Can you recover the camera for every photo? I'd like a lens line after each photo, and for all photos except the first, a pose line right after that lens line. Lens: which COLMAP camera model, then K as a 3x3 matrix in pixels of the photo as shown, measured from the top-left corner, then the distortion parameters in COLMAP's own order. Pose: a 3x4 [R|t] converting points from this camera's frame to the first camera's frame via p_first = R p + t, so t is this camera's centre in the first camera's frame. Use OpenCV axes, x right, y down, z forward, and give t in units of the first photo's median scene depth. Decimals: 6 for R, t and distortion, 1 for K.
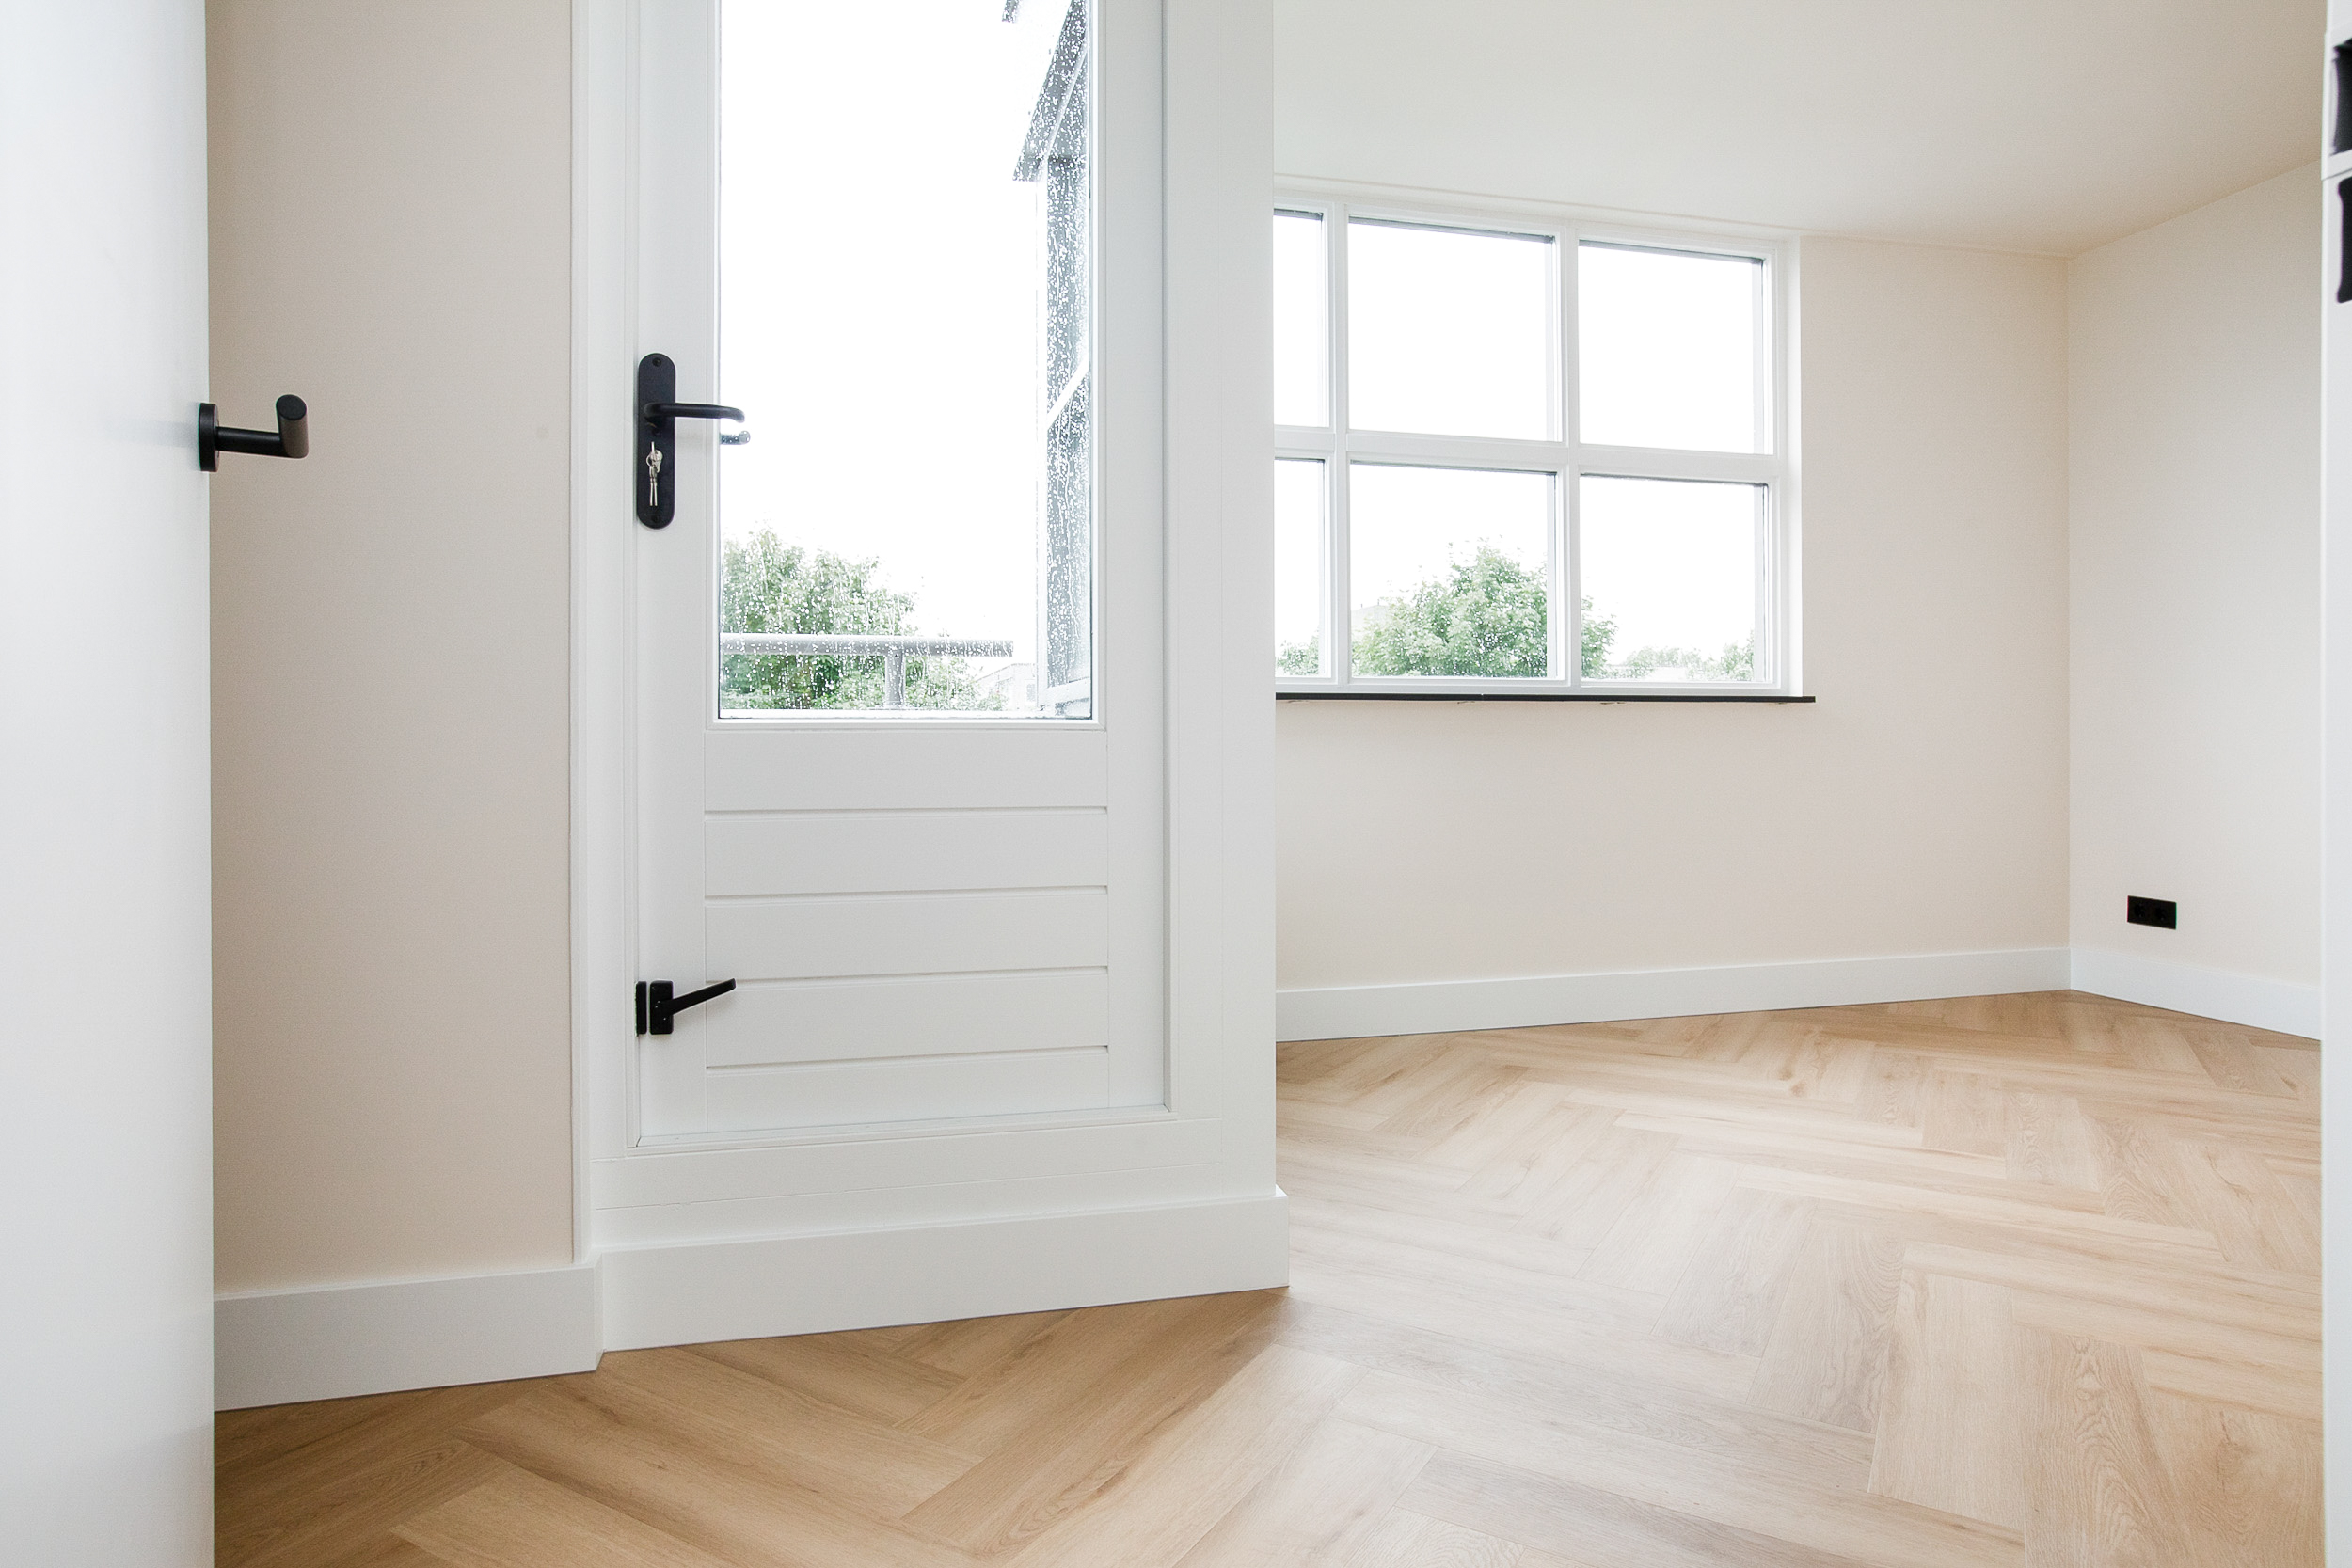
lens RADIAL K [[1346.4, 0, 1200.1], [0, 1346.4, 739.6], [0, 0, 1]] dist [-0.028025, 0.023565]
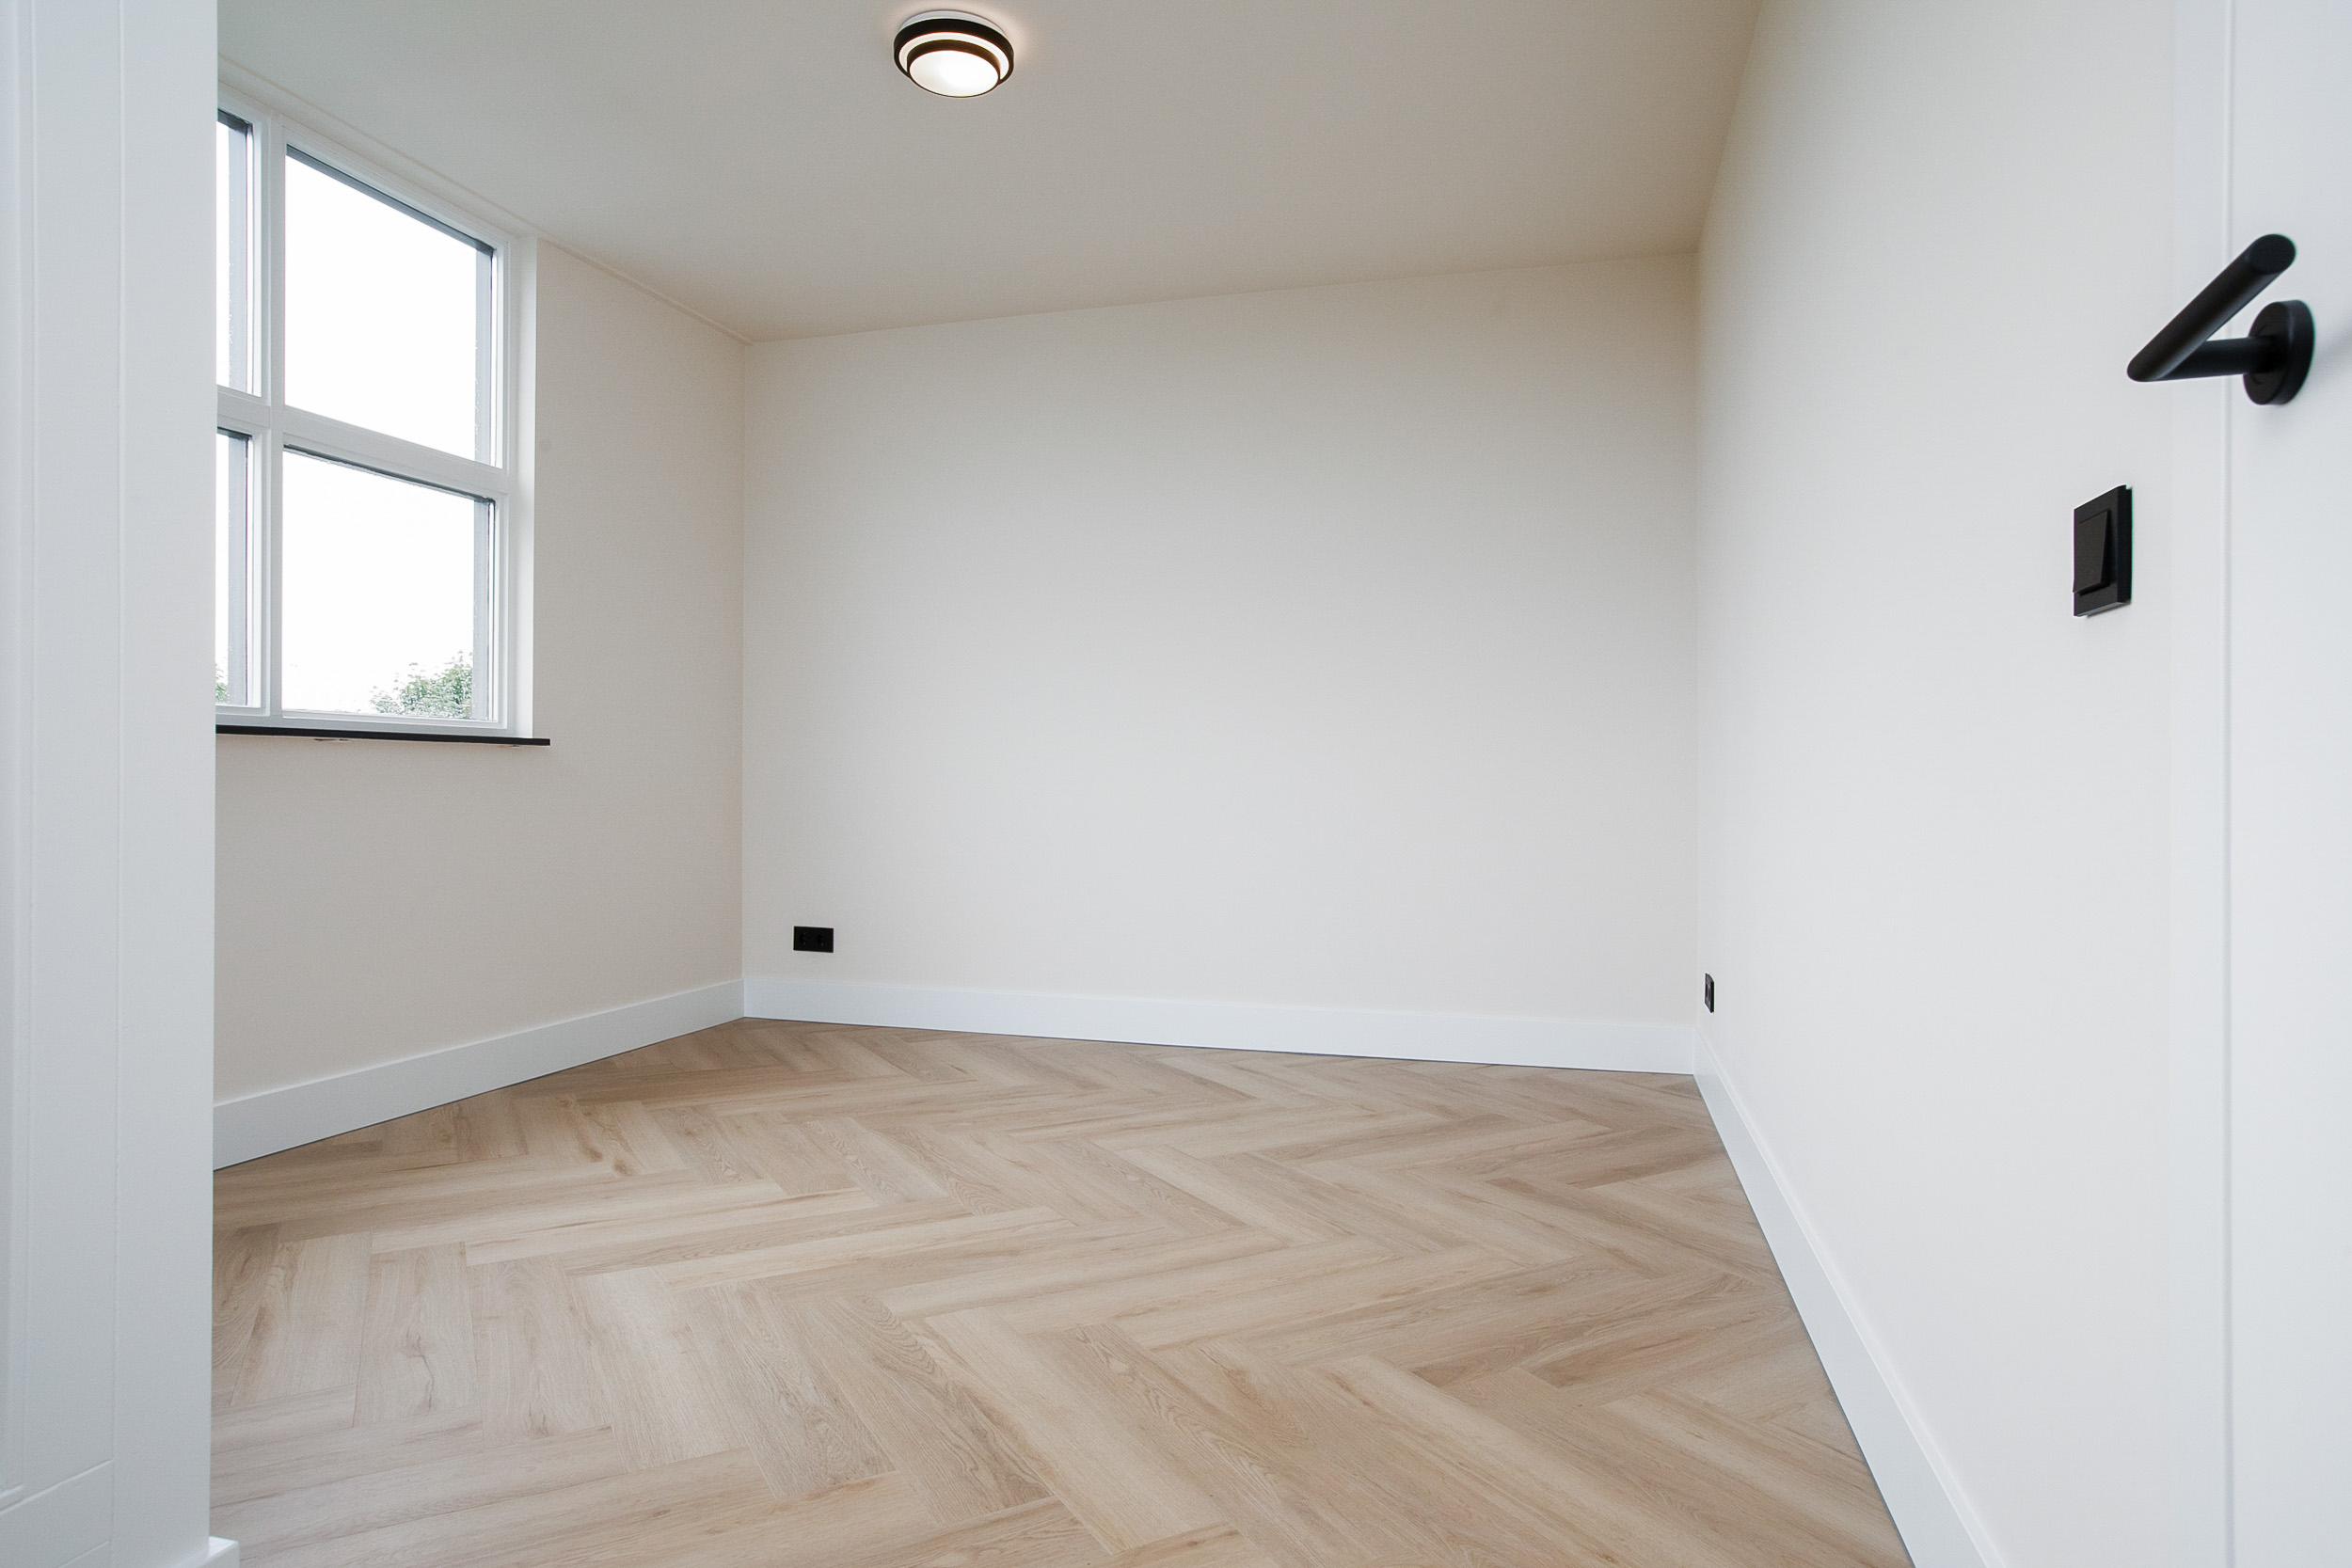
lens RADIAL K [[1346.4, 0, 1164.5], [0, 1346.4, 788.0], [0, 0, 1]] dist [-0.028025, 0.023565]
pose [[0.510179, 0.002099, 0.860066, -0.193864], [-0.007772, 0.999967, 0.002170, -0.006429], [-0.860033, -0.007791, 0.510179, 0.262460]]
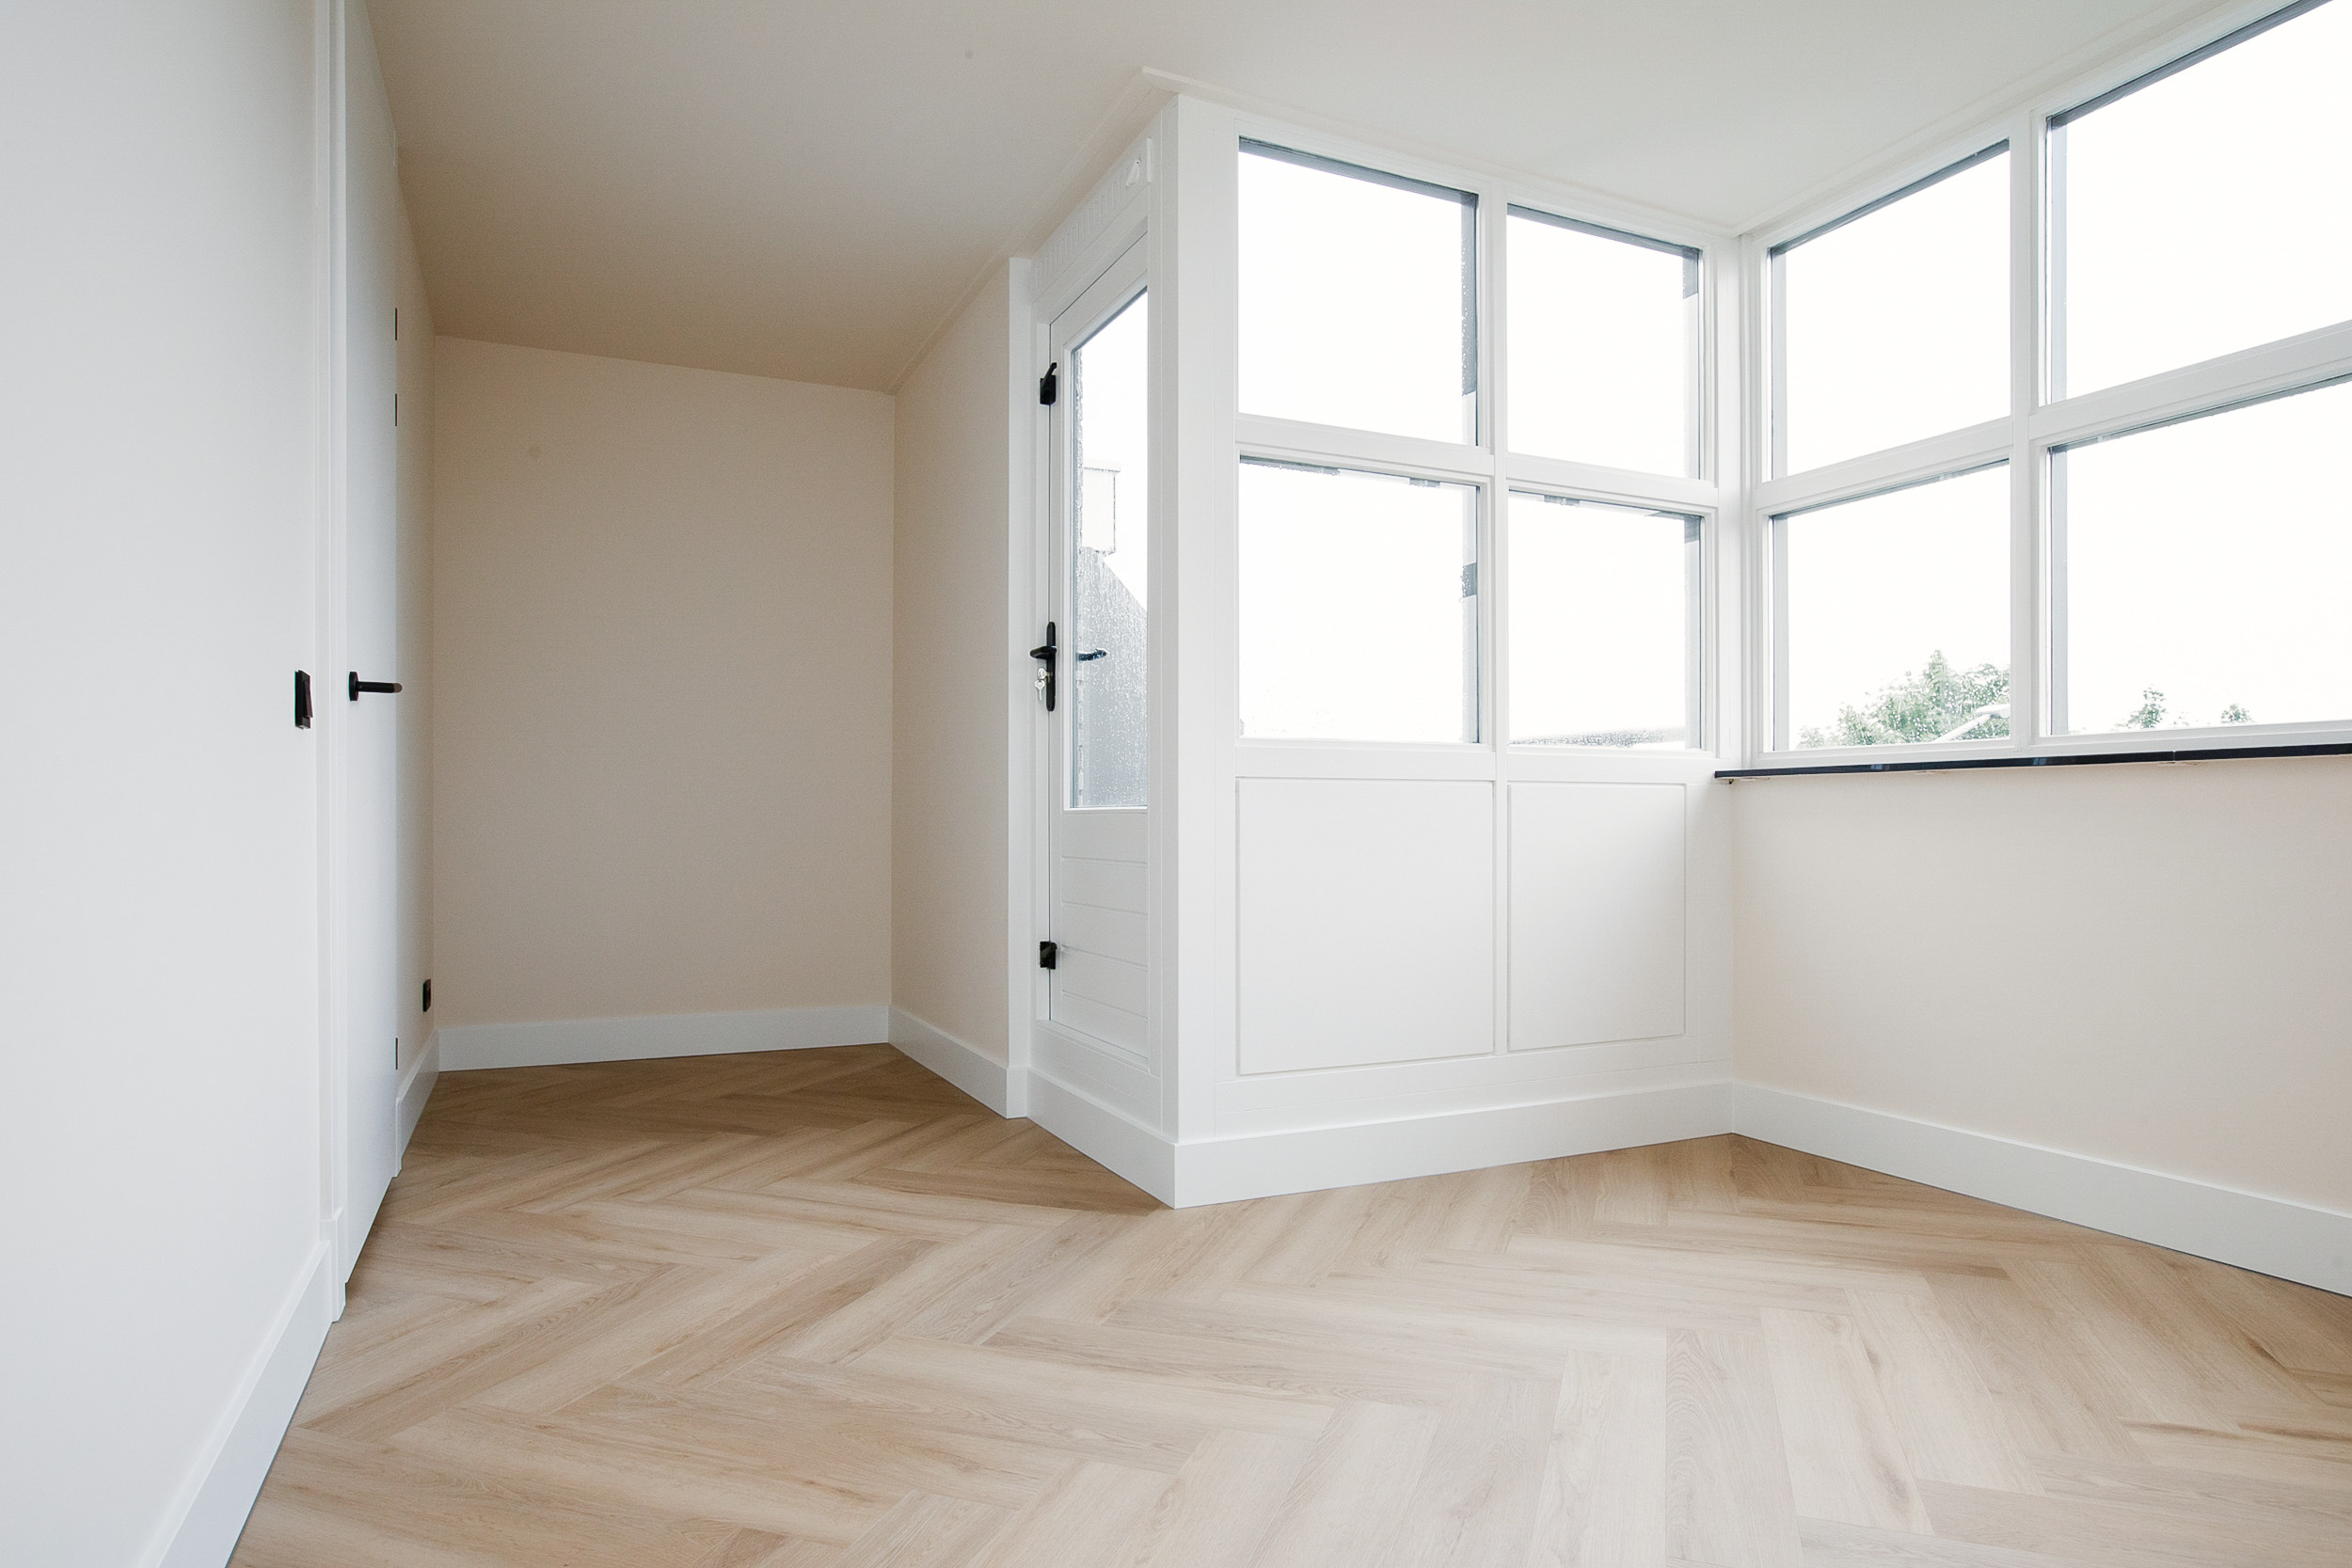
lens RADIAL K [[1346.4, 0, 1199.6], [0, 1346.4, 790.9], [0, 0, 1]] dist [-0.028025, 0.023565]
pose [[0.205820, -0.017148, -0.978440, 1.160628], [0.003114, 0.999853, -0.016868, -0.007425], [0.978585, 0.000425, 0.205843, 0.581954]]
